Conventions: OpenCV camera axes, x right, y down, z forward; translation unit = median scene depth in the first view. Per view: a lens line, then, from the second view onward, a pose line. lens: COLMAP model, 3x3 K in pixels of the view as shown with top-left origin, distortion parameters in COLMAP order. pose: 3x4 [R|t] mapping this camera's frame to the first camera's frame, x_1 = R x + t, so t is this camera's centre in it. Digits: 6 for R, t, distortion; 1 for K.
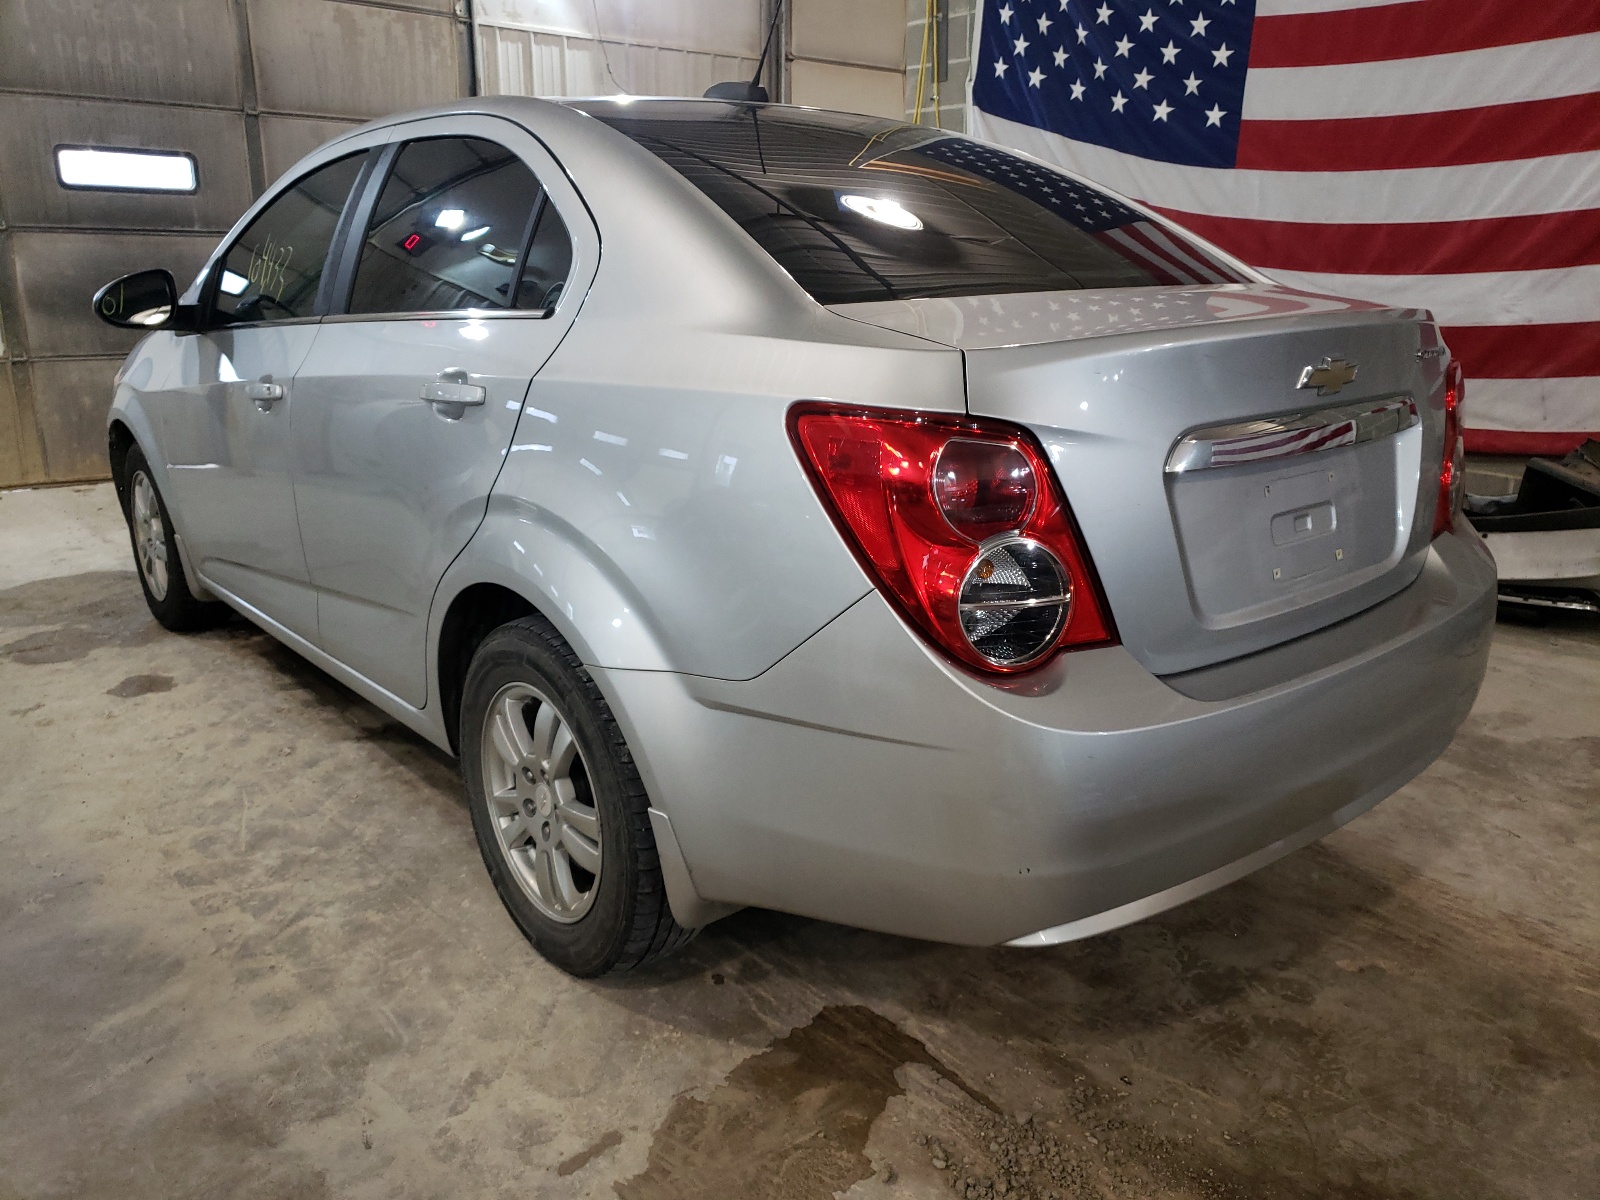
lens RADIAL K [[1305.4, 0, 828.4], [0, 1305.4, 595.3], [0, 0, 1]] dist [-0.012534, -0.007401]
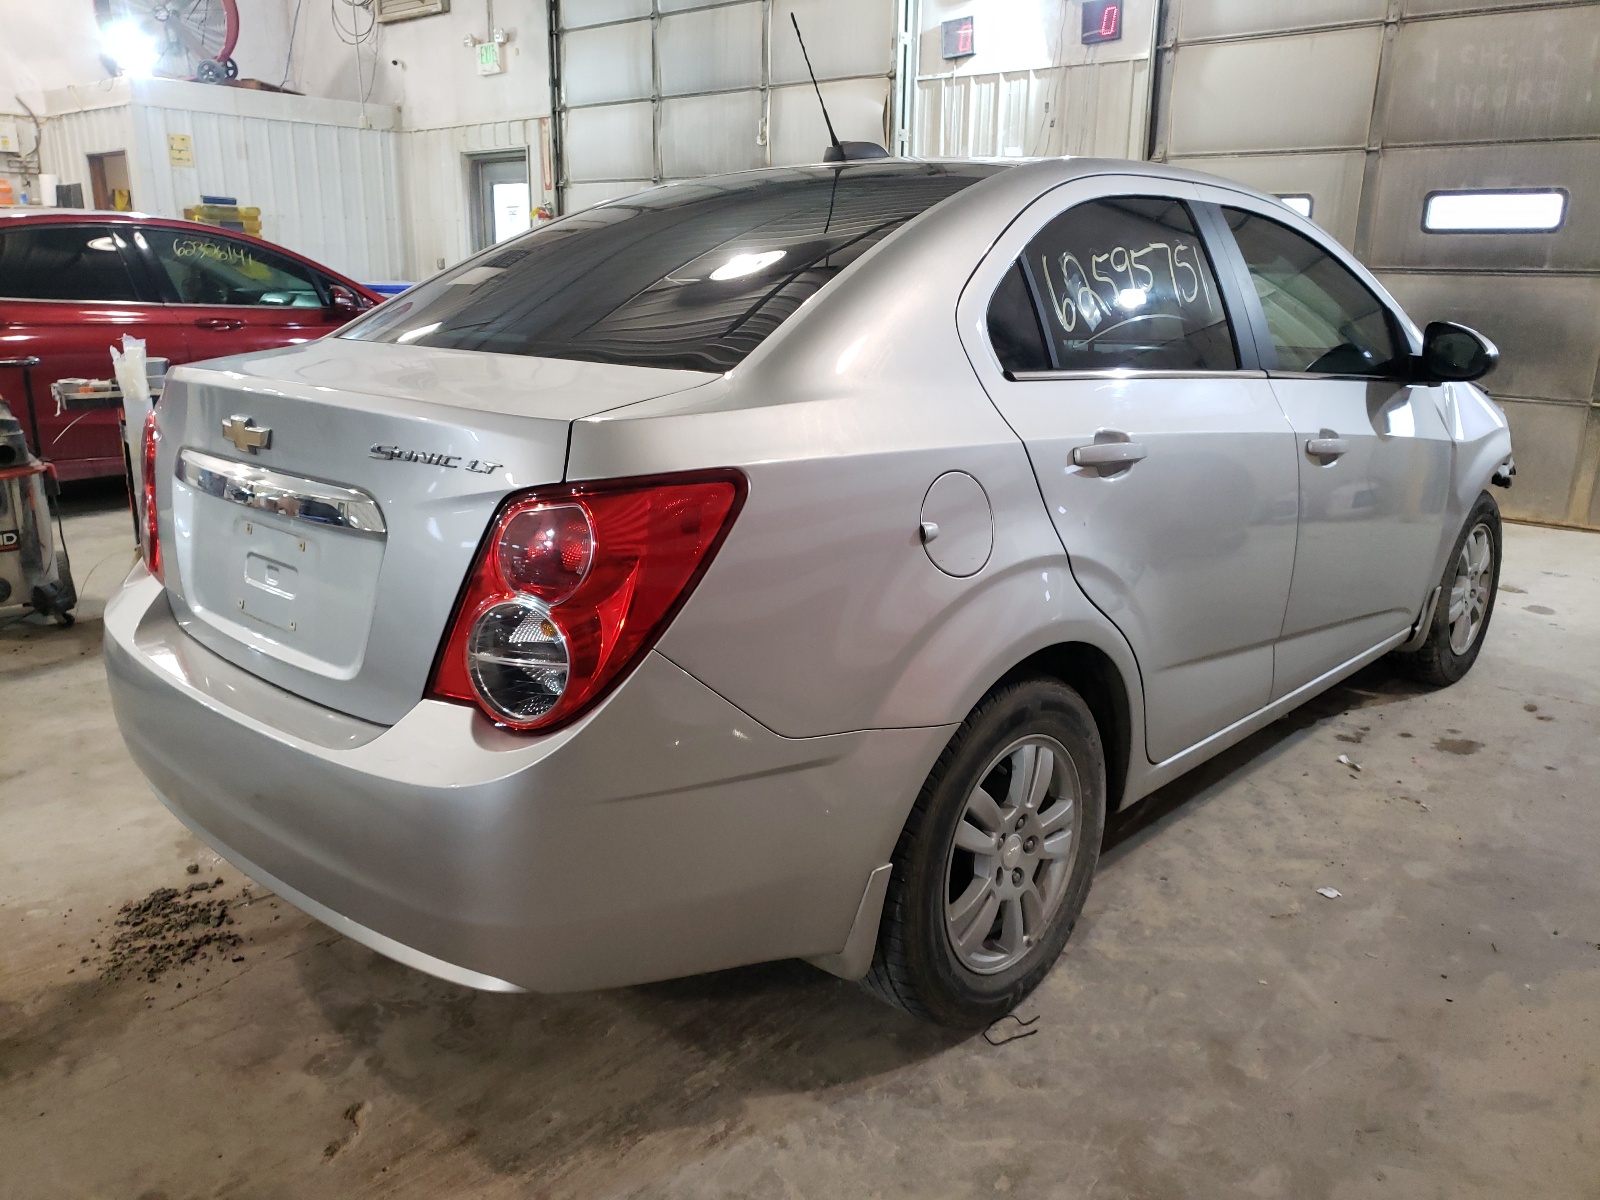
lens RADIAL K [[1276.1, 0, 803.6], [0, 1276.1, 606.1], [0, 0, 1]] dist [0.002812, -0.005833]
pose [[0.075783, 0.247876, -0.965823, 0.473026], [-0.246519, 0.943197, 0.222727, -0.130478], [0.966170, 0.221215, 0.132584, 0.429936]]
